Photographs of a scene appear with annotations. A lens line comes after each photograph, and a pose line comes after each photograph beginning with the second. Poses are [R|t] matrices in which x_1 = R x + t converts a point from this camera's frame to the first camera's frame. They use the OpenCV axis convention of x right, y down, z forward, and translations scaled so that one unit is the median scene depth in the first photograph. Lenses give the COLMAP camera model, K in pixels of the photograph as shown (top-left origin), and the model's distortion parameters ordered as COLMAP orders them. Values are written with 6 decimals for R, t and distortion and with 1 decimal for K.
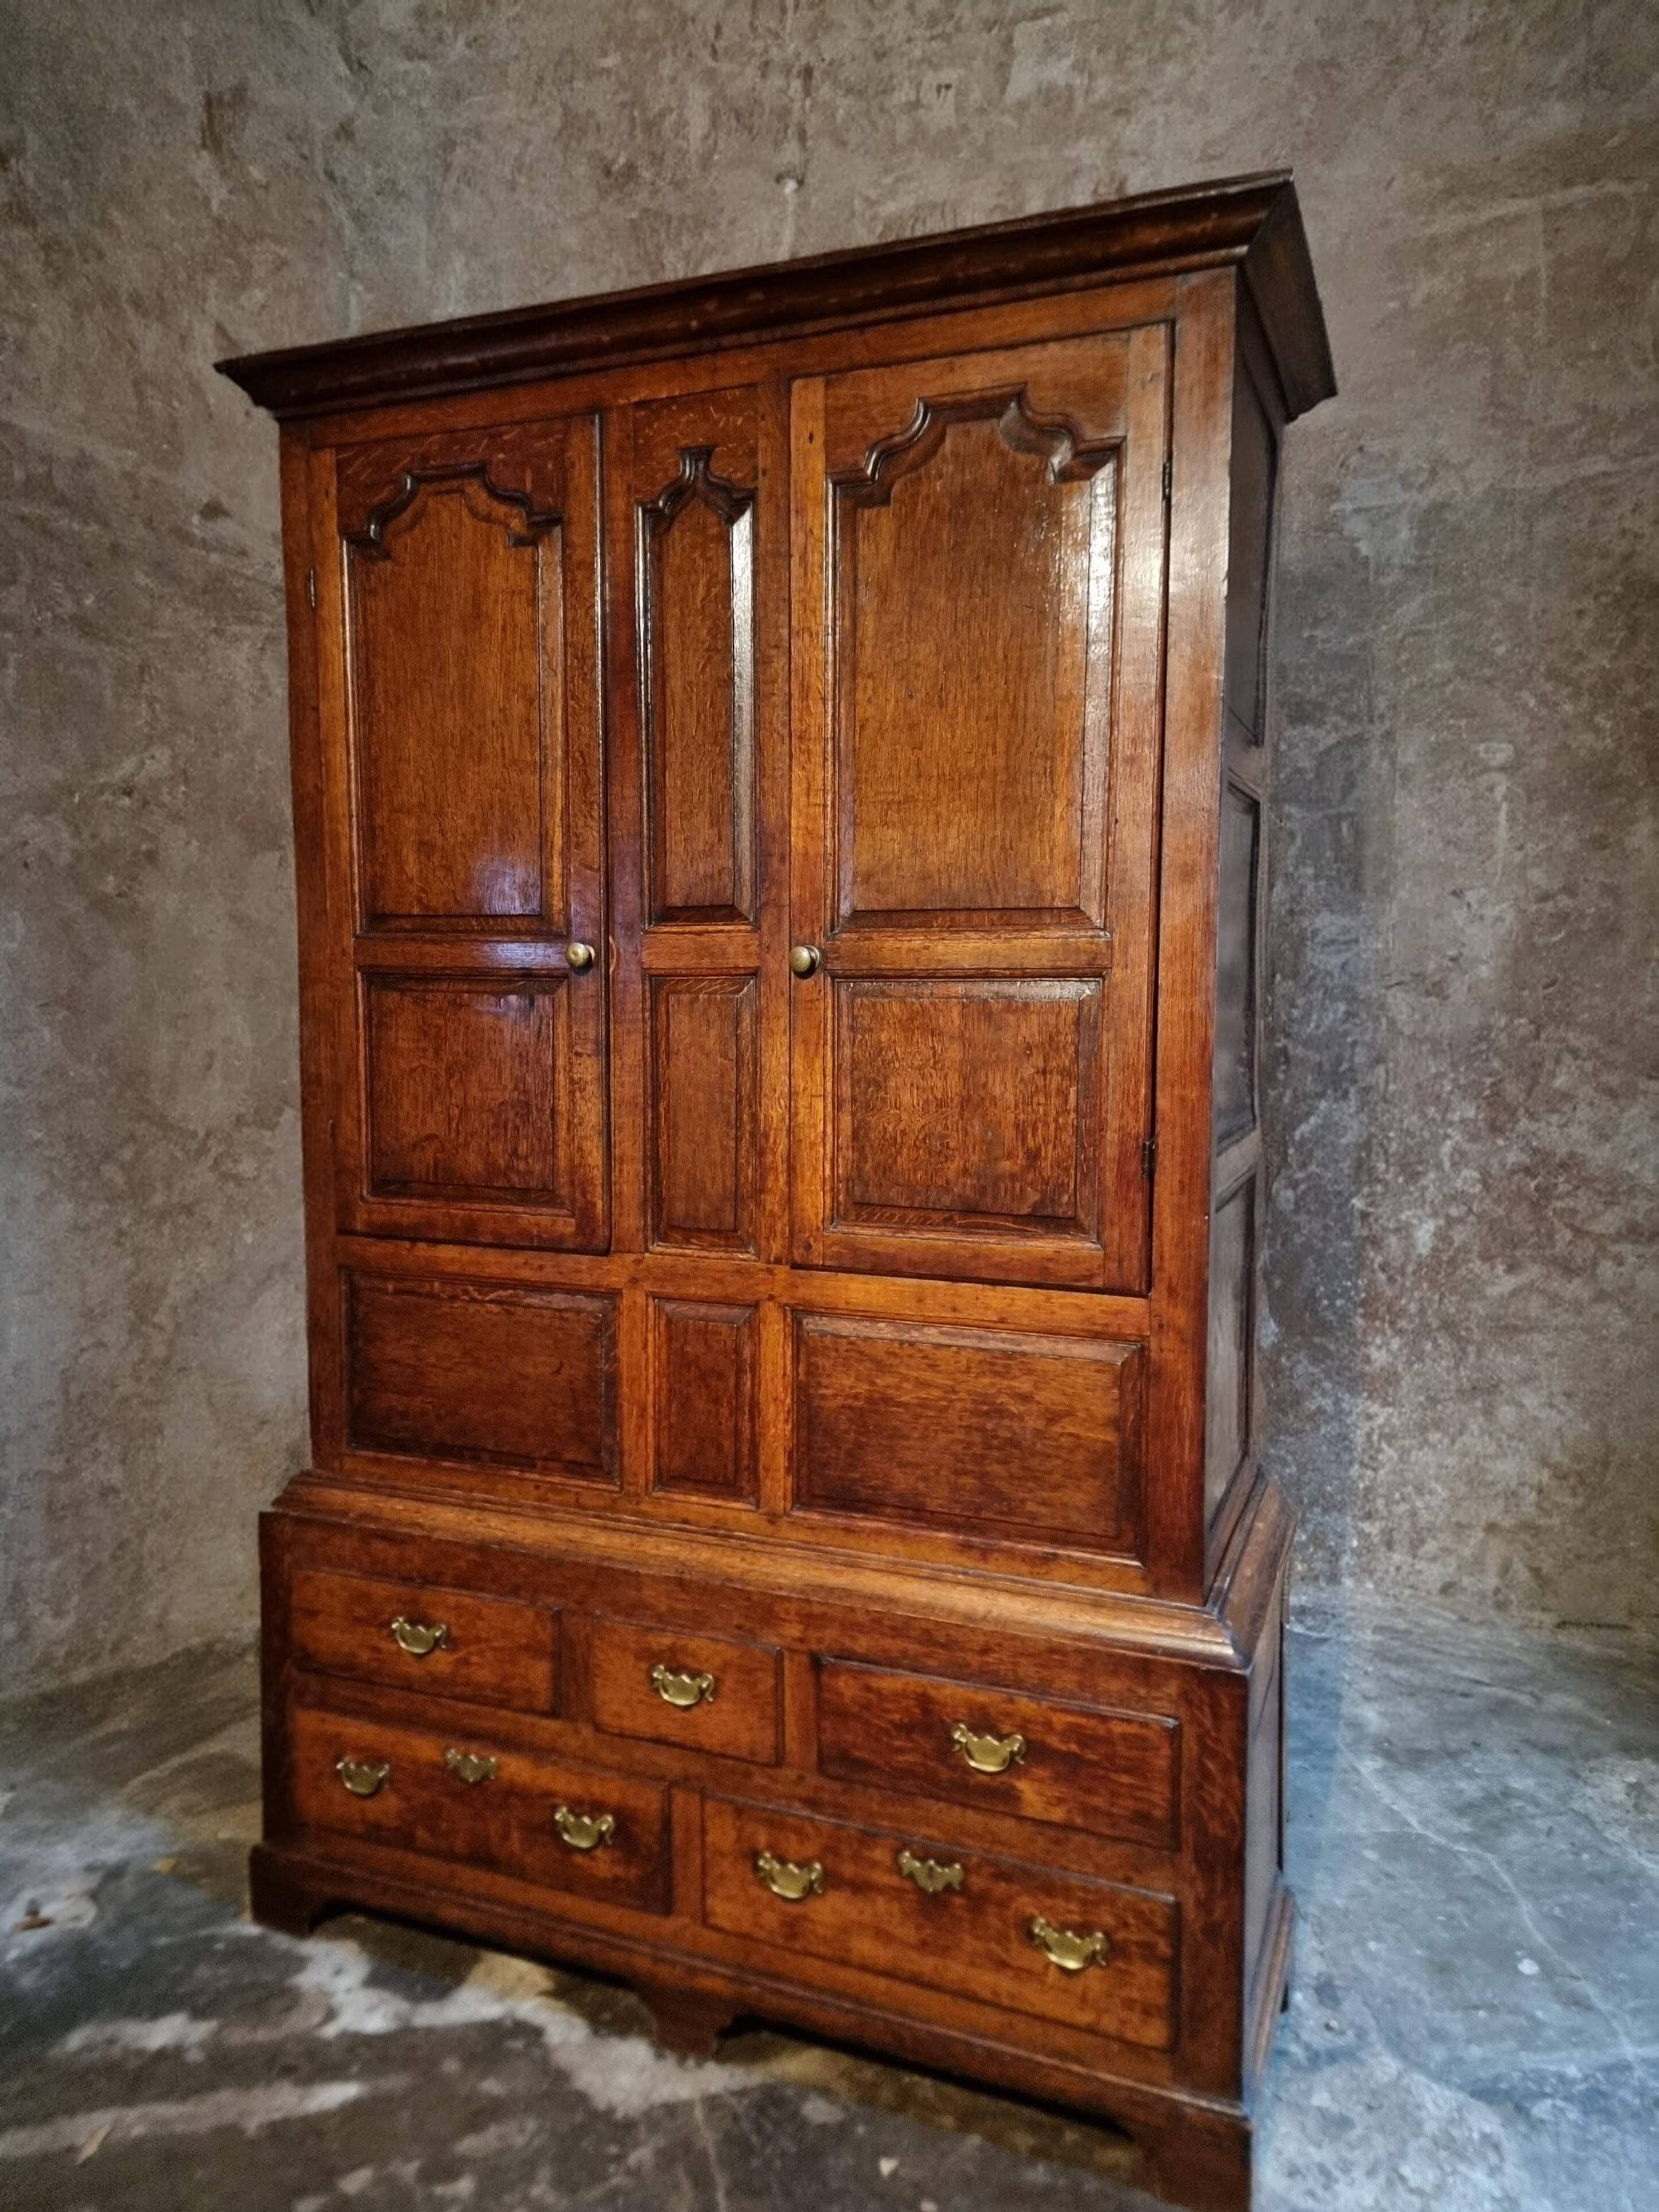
lens RADIAL K [[1615.9, 0, 806.0], [0, 1615.9, 1105.6], [0, 0, 1]] dist [0.081392, -0.063679]
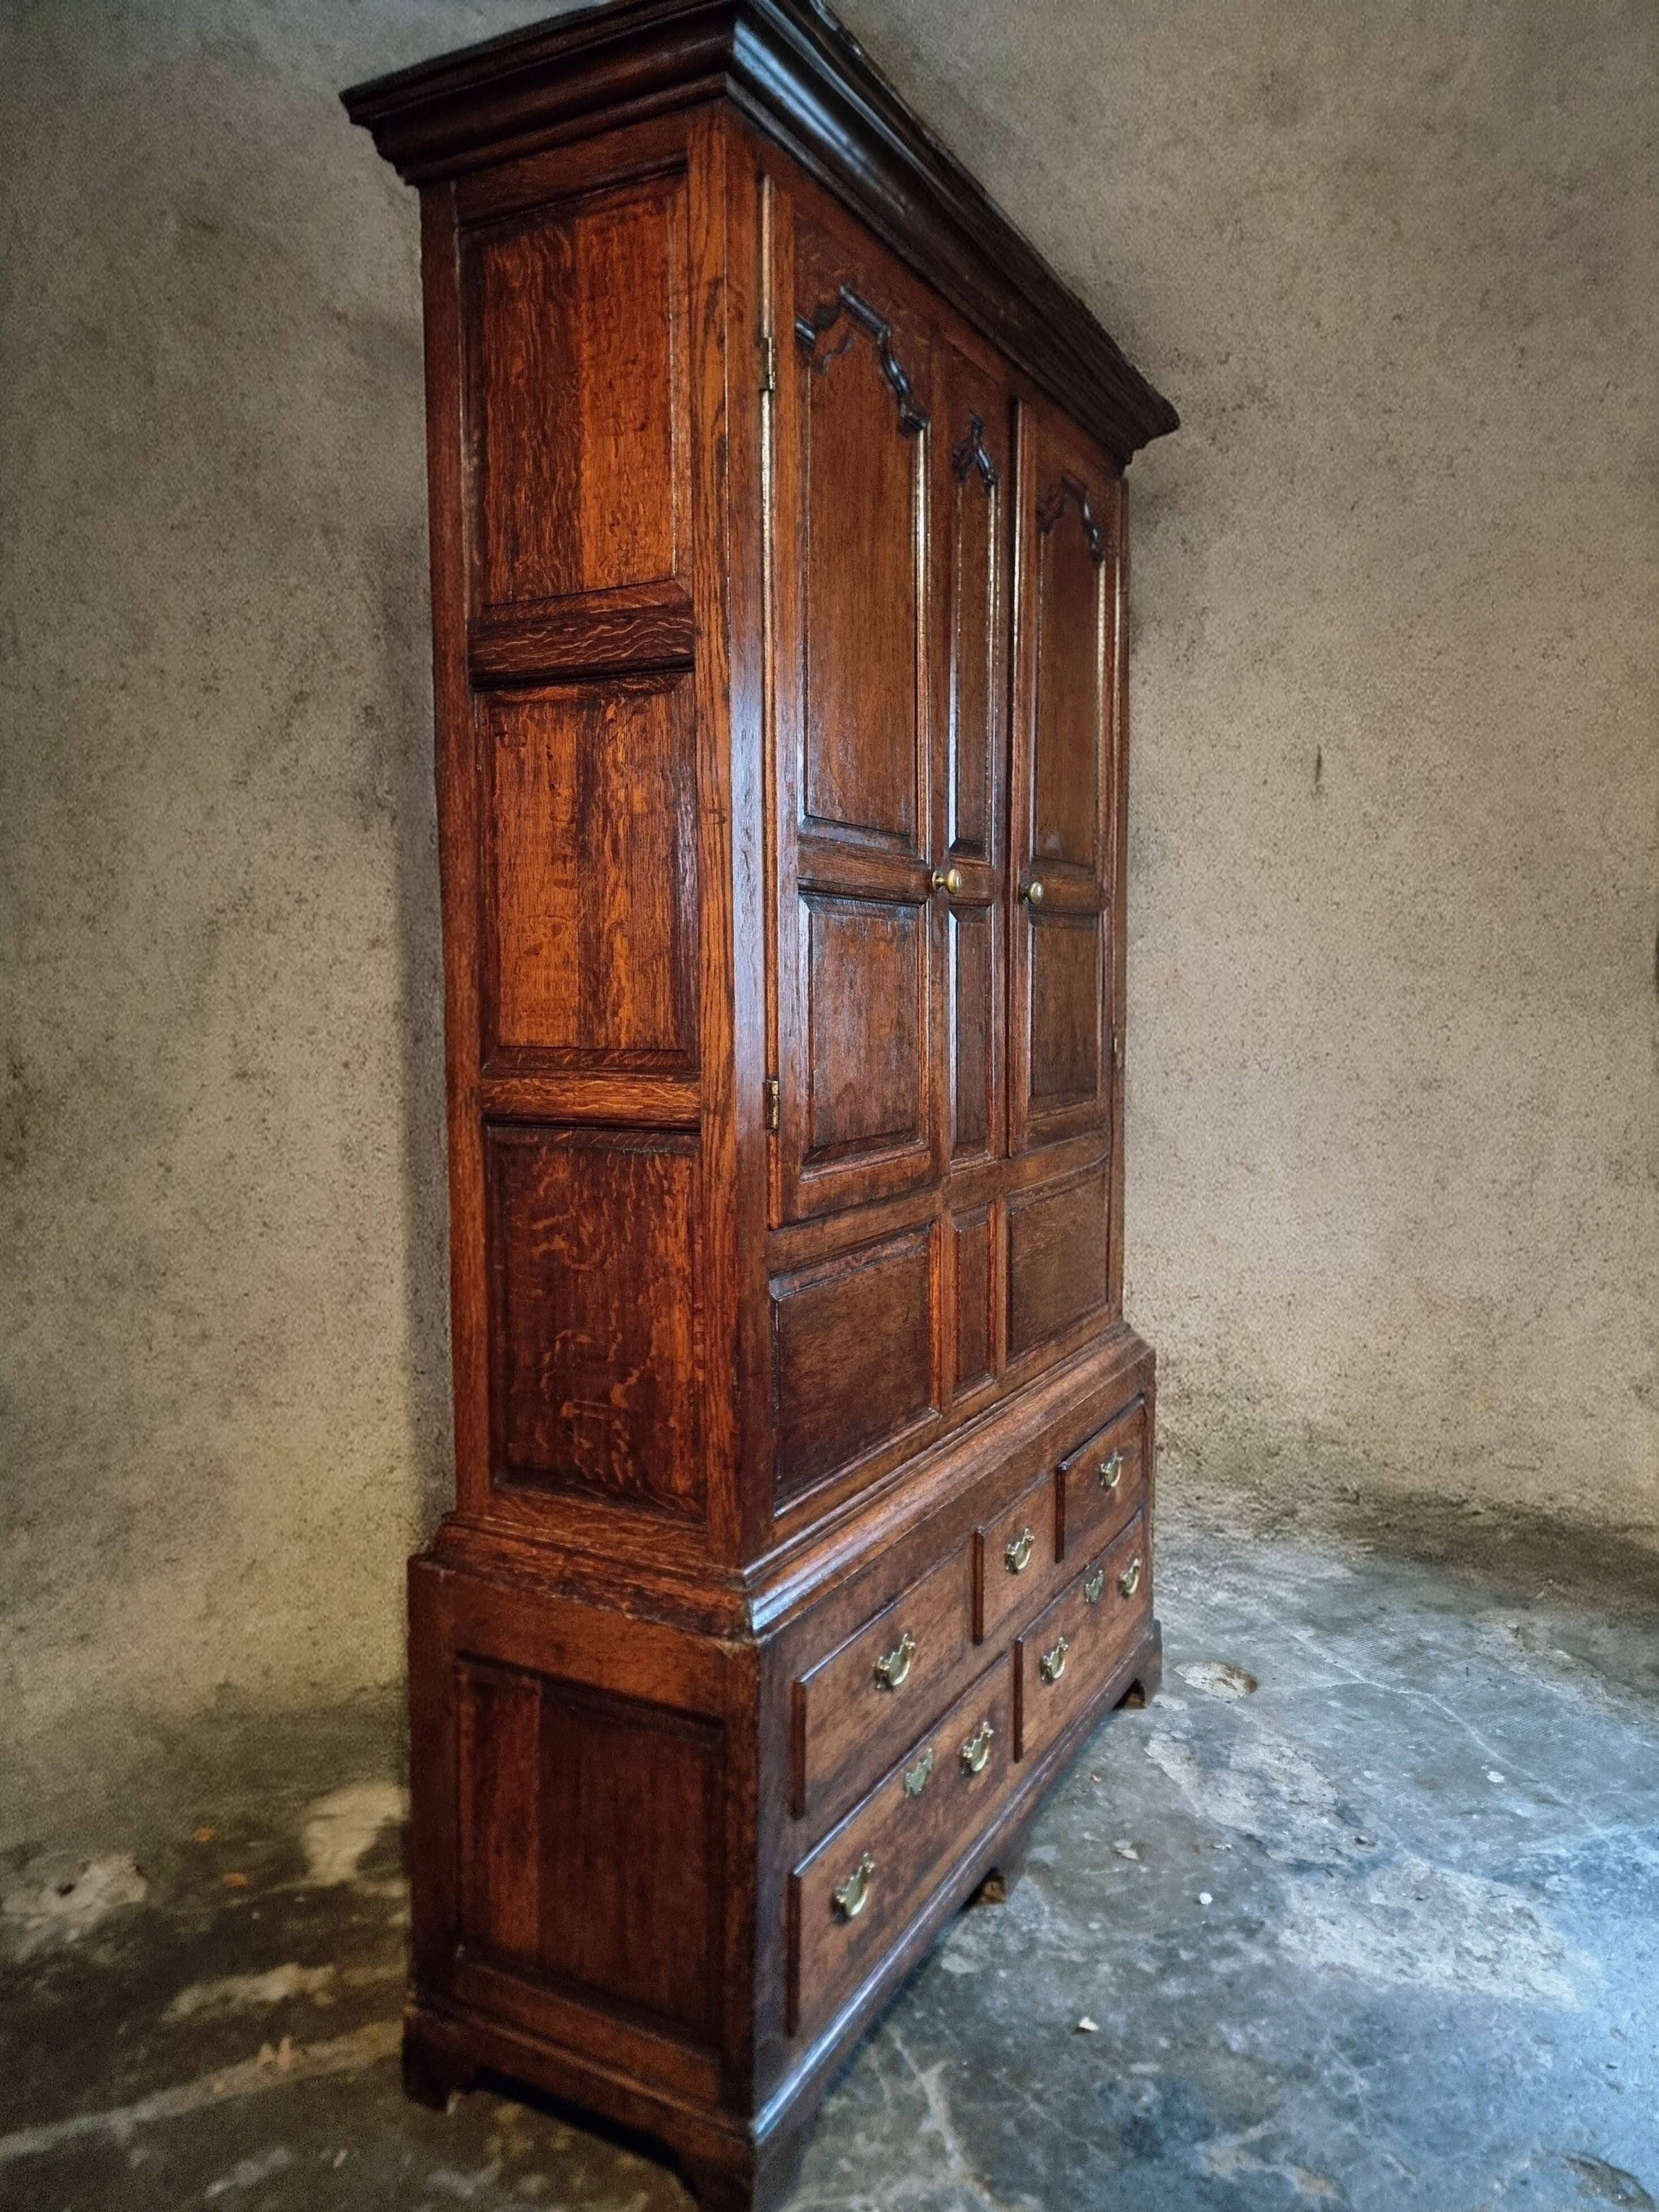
lens RADIAL K [[1567.8, 0, 821.3], [0, 1567.8, 1096.6], [0, 0, 1]] dist [0.075549, -0.066606]
pose [[0.090940, -0.079598, 0.992670, -1.154263], [0.096438, 0.992820, 0.070775, -0.038497], [-0.991176, 0.089295, 0.097964, 1.029035]]
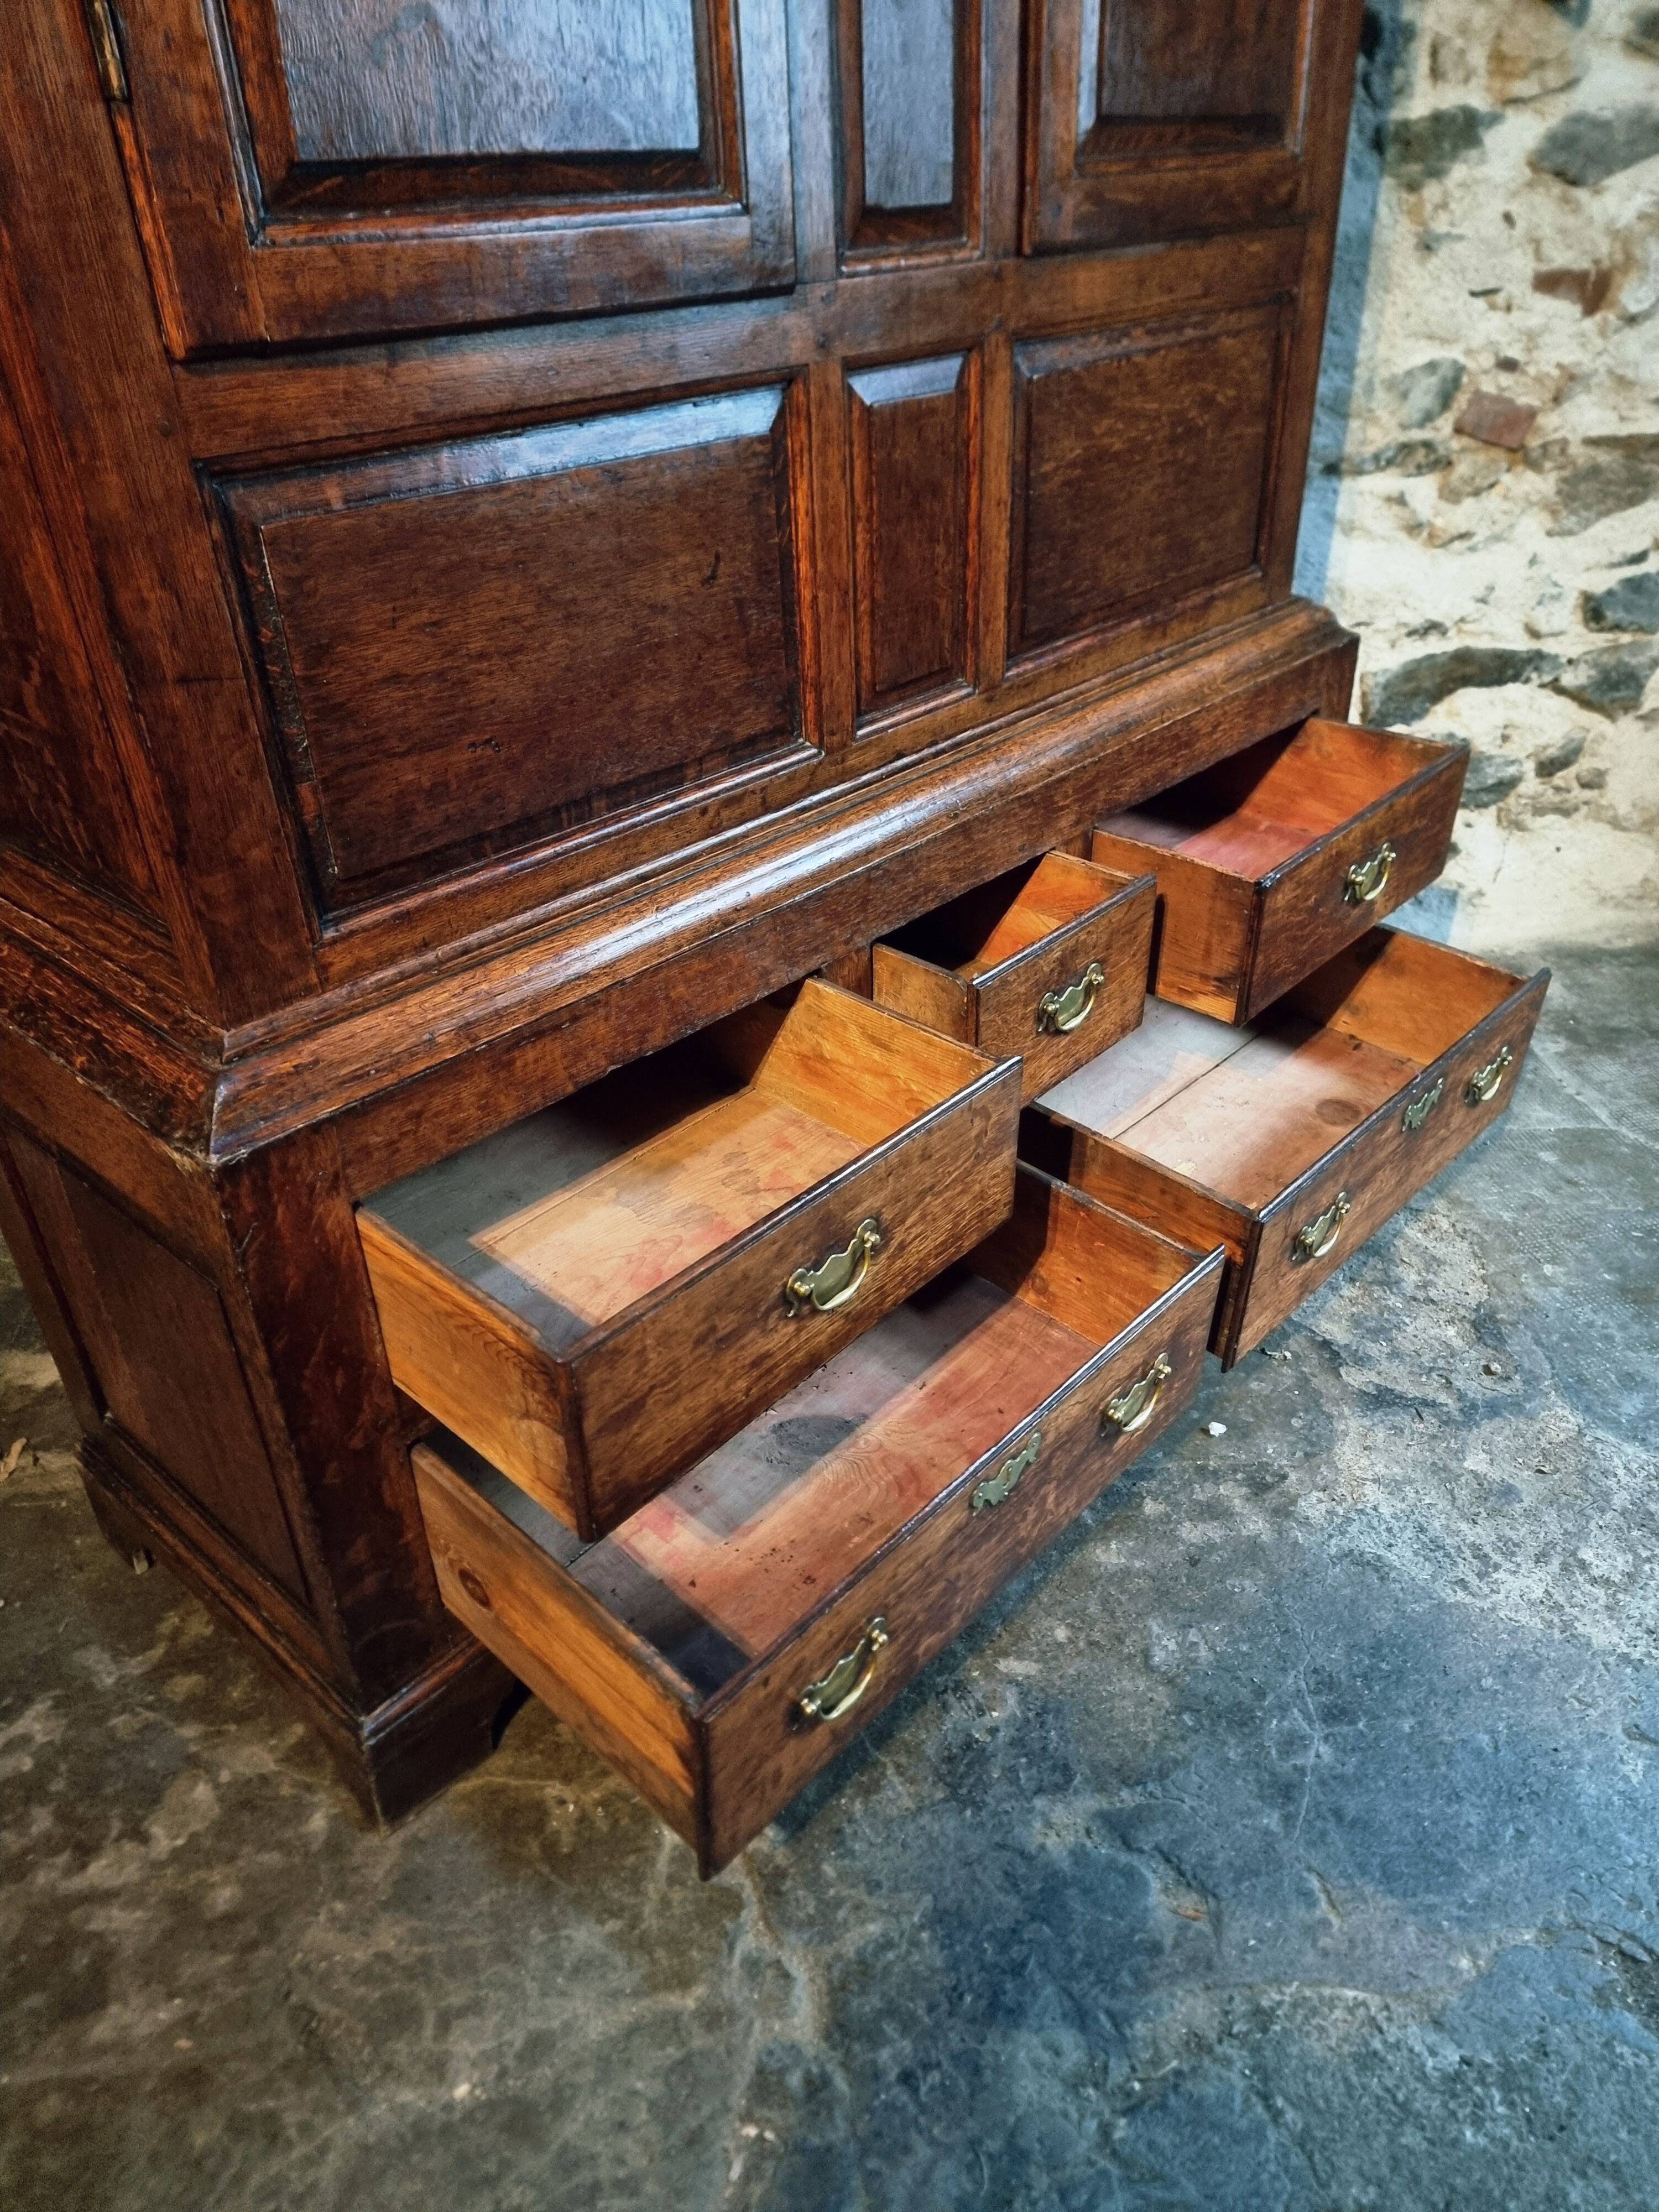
lens RADIAL K [[1535.9, 0, 830.6], [0, 1535.9, 1135.0], [0, 0, 1]] dist [0.067927, -0.065634]
pose [[0.341106, -0.513969, 0.787072, -0.677662], [0.120144, 0.854258, 0.505774, 0.076451], [-0.932315, -0.077960, 0.353143, 0.841582]]
